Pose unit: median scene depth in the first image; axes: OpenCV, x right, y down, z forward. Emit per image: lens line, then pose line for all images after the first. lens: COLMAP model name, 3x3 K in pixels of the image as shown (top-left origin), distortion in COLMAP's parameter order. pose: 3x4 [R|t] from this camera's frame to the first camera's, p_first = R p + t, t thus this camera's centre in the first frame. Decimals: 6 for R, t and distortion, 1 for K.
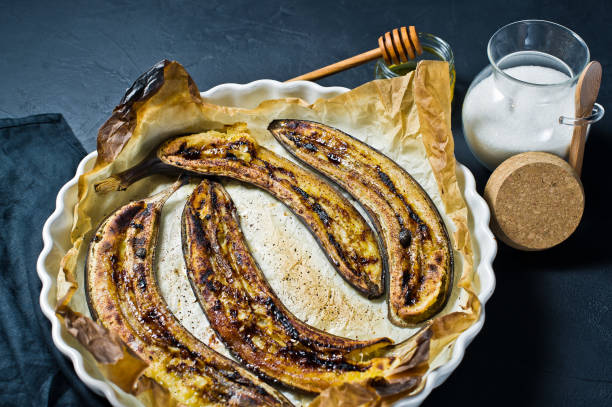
lens RADIAL K [[928.4, 0, 308.9], [0, 928.4, 203.5], [0, 0, 1]] dist [0.006242, 0.001352]
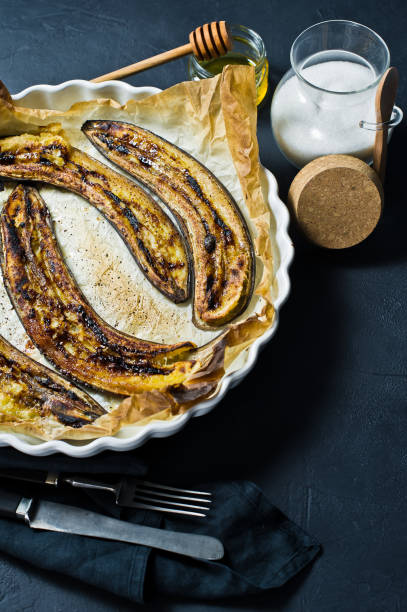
lens RADIAL K [[928.4, 0, 203.5], [0, 928.4, 306.0], [0, 0, 1]] dist [0.006242, 0.001352]
pose [[0.999651, -0.020818, 0.016283, 0.077874], [0.017137, 0.979582, 0.200315, -0.104542], [-0.020121, -0.199966, 0.979596, -0.044497]]
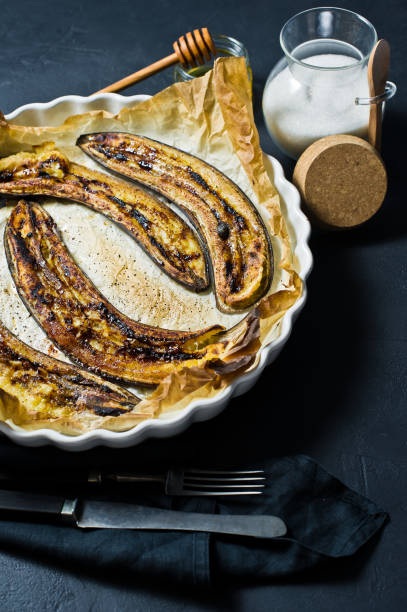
lens RADIAL K [[928.4, 0, 203.5], [0, 928.4, 306.0], [0, 0, 1]] dist [0.006242, 0.001352]
pose [[0.988221, -0.128731, 0.082752, -0.015142], [0.122961, 0.989838, 0.071419, 0.043615], [-0.091105, -0.060402, 0.994008, -0.035803]]
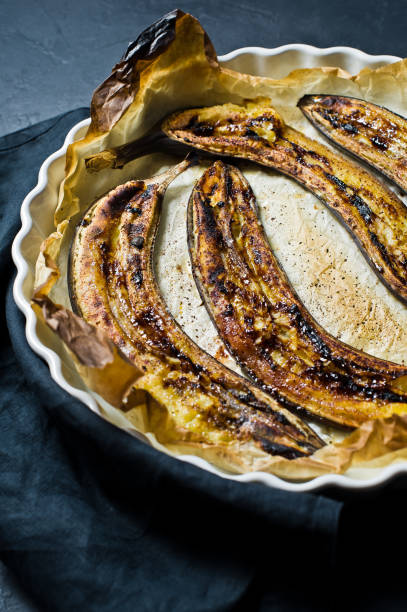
lens RADIAL K [[928.4, 0, 203.5], [0, 928.4, 306.0], [0, 0, 1]] dist [0.006242, 0.001352]
pose [[0.993707, 0.061539, -0.093590, -0.043671], [-0.055731, 0.996428, 0.063449, 0.053926], [0.097160, -0.057833, 0.993587, 0.193352]]
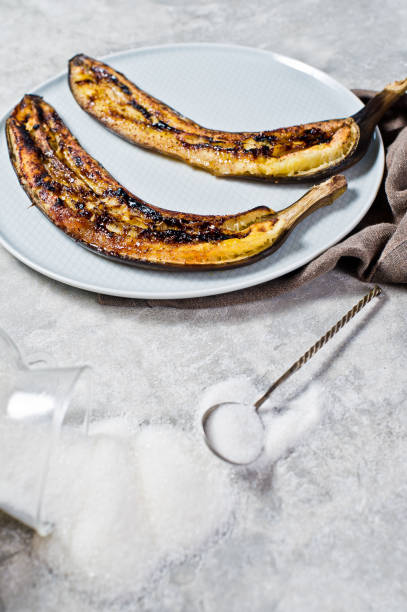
lens RADIAL K [[928.4, 0, 203.5], [0, 928.4, 306.0], [0, 0, 1]] dist [0.006242, 0.001352]
pose [[0.988077, -0.120777, 0.095482, -0.058728], [0.130162, 0.986531, -0.099072, 0.290805], [-0.082231, 0.110319, 0.990489, 0.159774]]
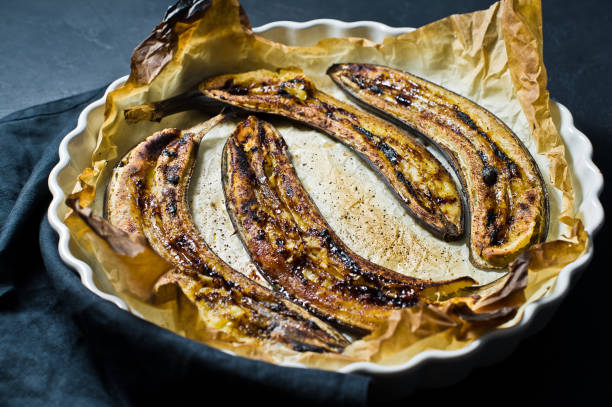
lens RADIAL K [[928.4, 0, 308.9], [0, 928.4, 203.5], [0, 0, 1]] dist [0.006242, 0.001352]
pose [[0.998353, 0.039478, -0.041627, -0.022201], [-0.045607, 0.986319, -0.158414, 0.201633], [0.034803, 0.160052, 0.986495, 0.179017]]
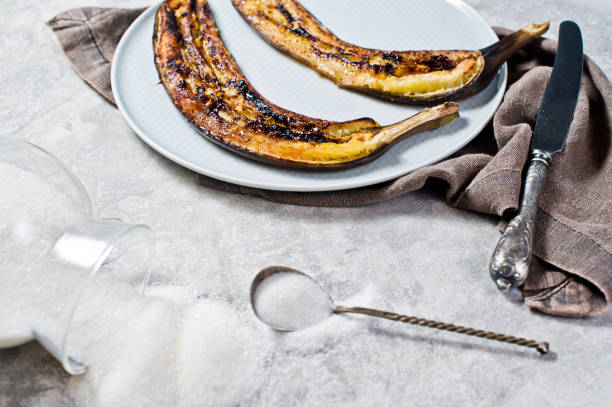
lens RADIAL K [[928.4, 0, 308.9], [0, 928.4, 203.5], [0, 0, 1]] dist [0.006242, 0.001352]
pose [[0.998031, 0.059026, -0.021206, 0.045375], [-0.061493, 0.987430, -0.145606, 0.331059], [0.012345, 0.146623, 0.989115, 0.133047]]
